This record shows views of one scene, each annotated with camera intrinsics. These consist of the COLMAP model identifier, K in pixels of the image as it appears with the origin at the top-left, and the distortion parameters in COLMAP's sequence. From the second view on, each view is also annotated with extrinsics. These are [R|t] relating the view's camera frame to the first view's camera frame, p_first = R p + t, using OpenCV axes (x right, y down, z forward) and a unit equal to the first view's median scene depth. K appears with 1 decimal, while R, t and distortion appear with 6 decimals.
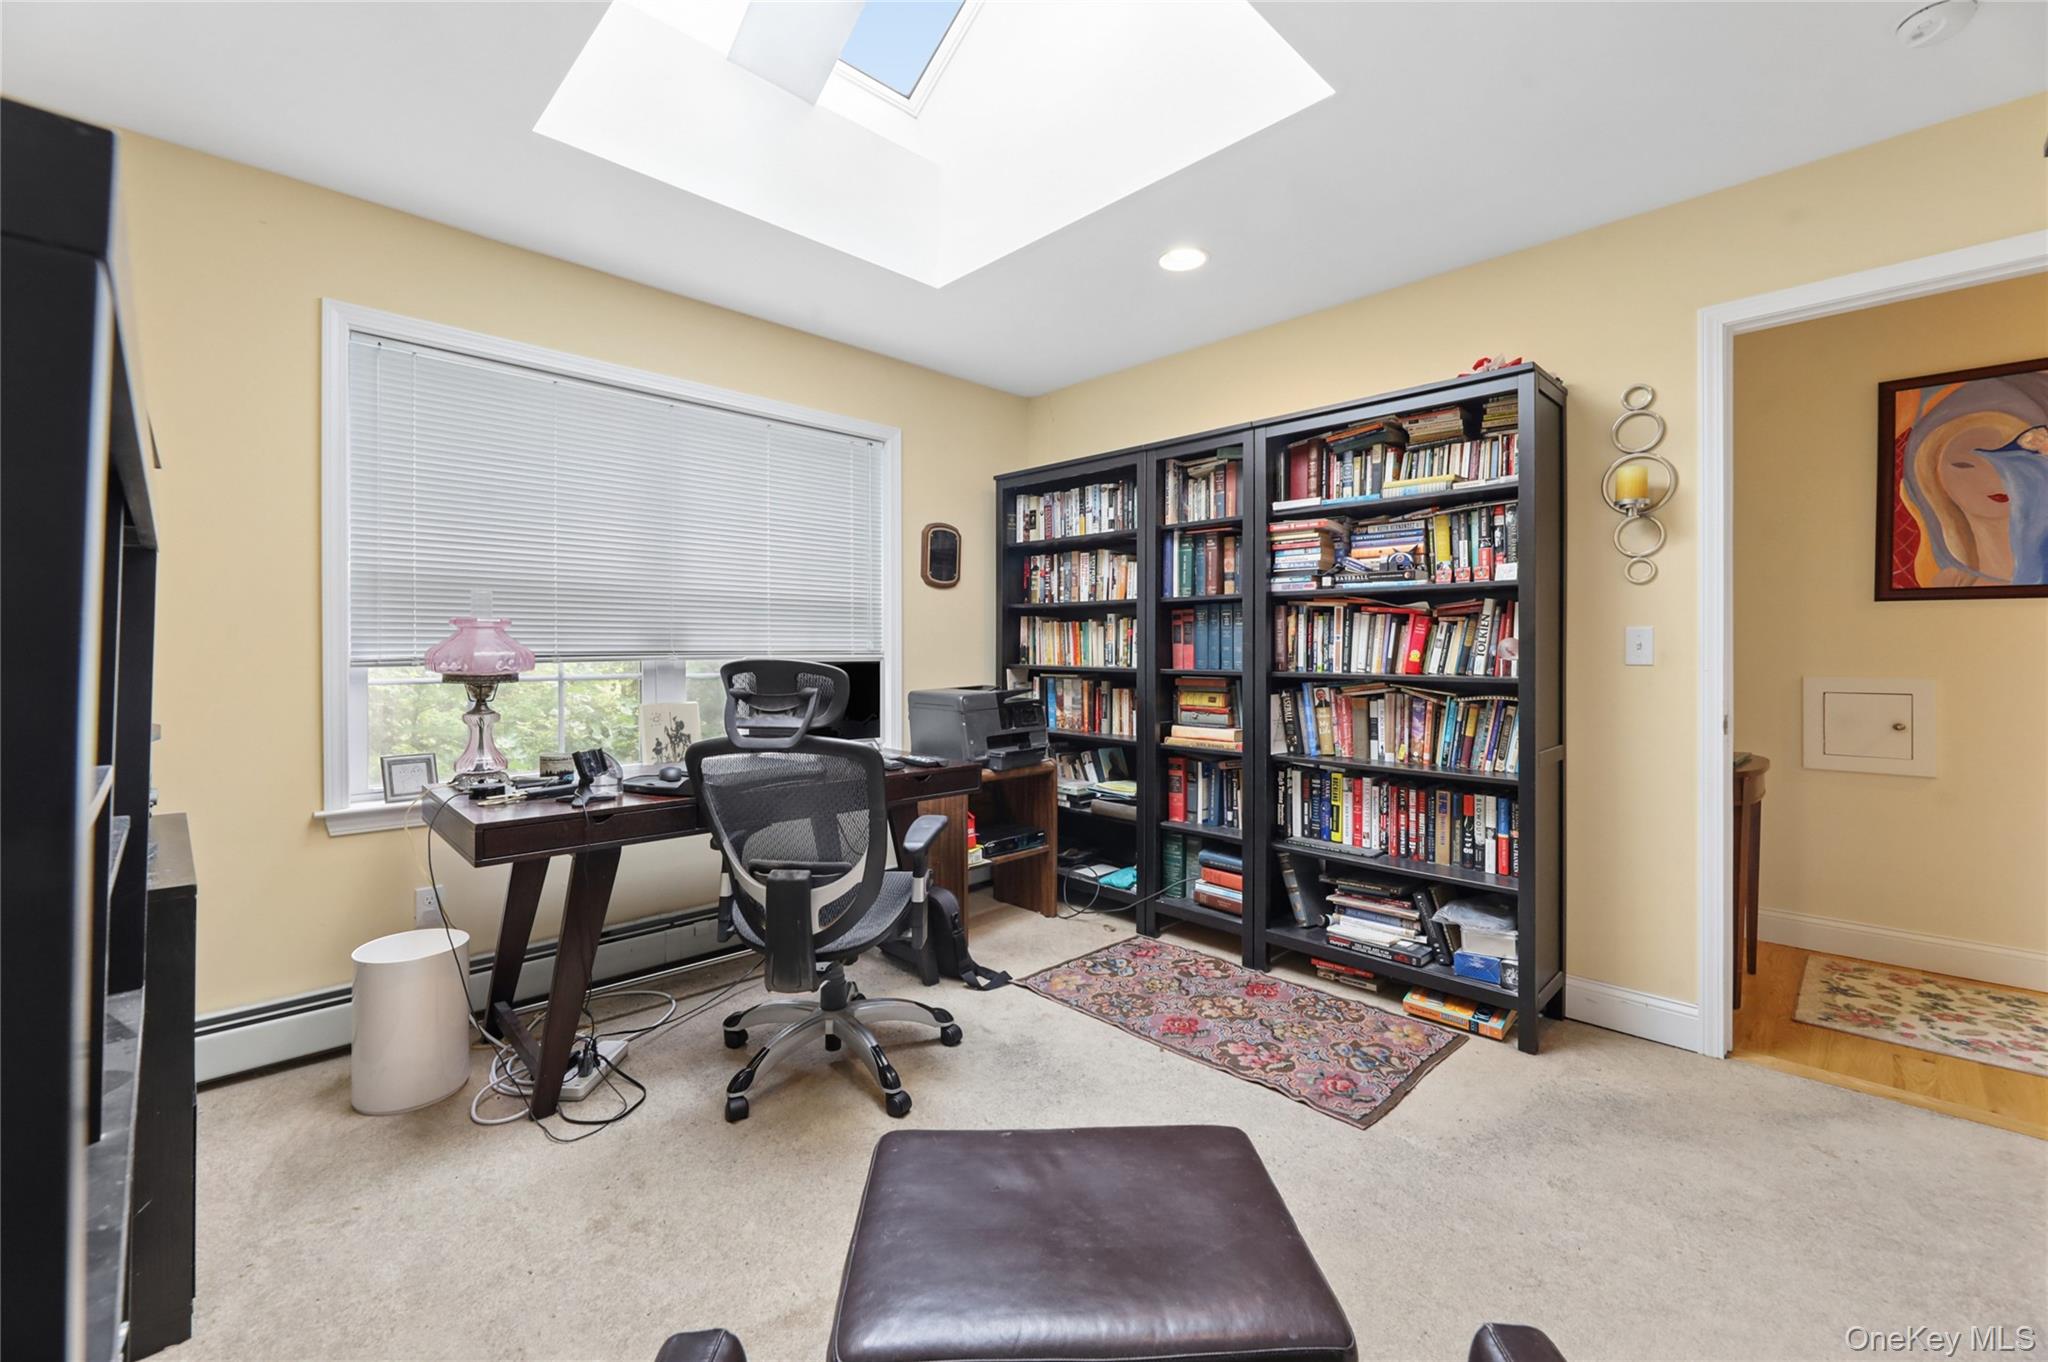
lens RADIAL K [[857.7, 0, 1020.6], [0, 857.7, 662.3], [0, 0, 1]] dist [-0.000725, -0.000112]
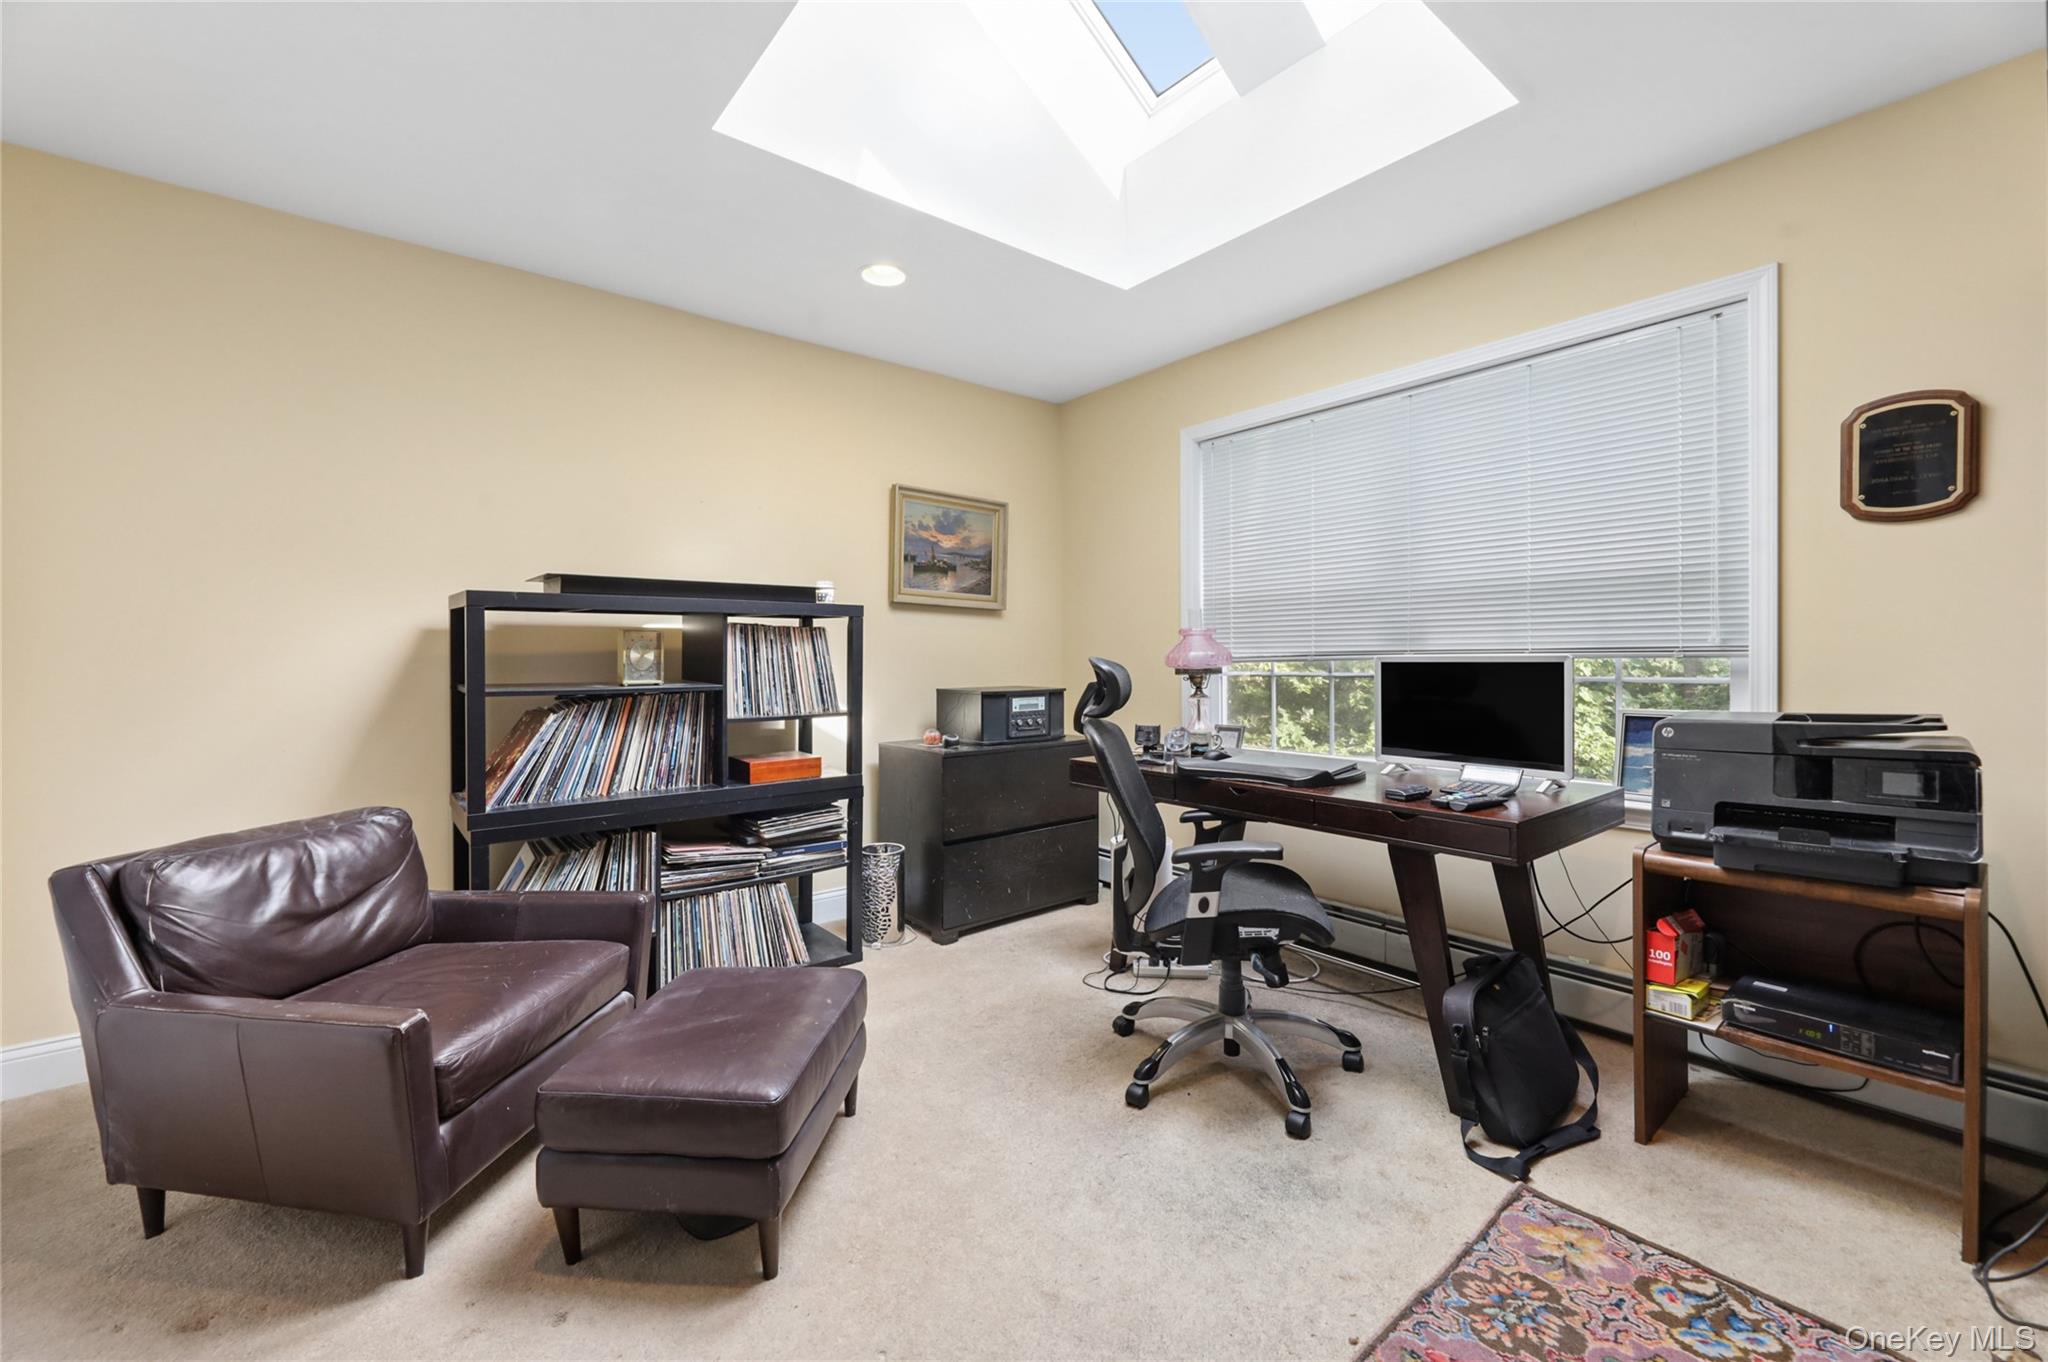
lens RADIAL K [[835.1, 0, 1024.0], [0, 835.1, 681.0], [0, 0, 1]] dist [0.000924, 0.000169]
pose [[-0.107416, 0.024647, -0.993909, 0.603109], [-0.009925, 0.999616, 0.025861, 0.001726], [0.994165, 0.012643, -0.107130, 0.694807]]
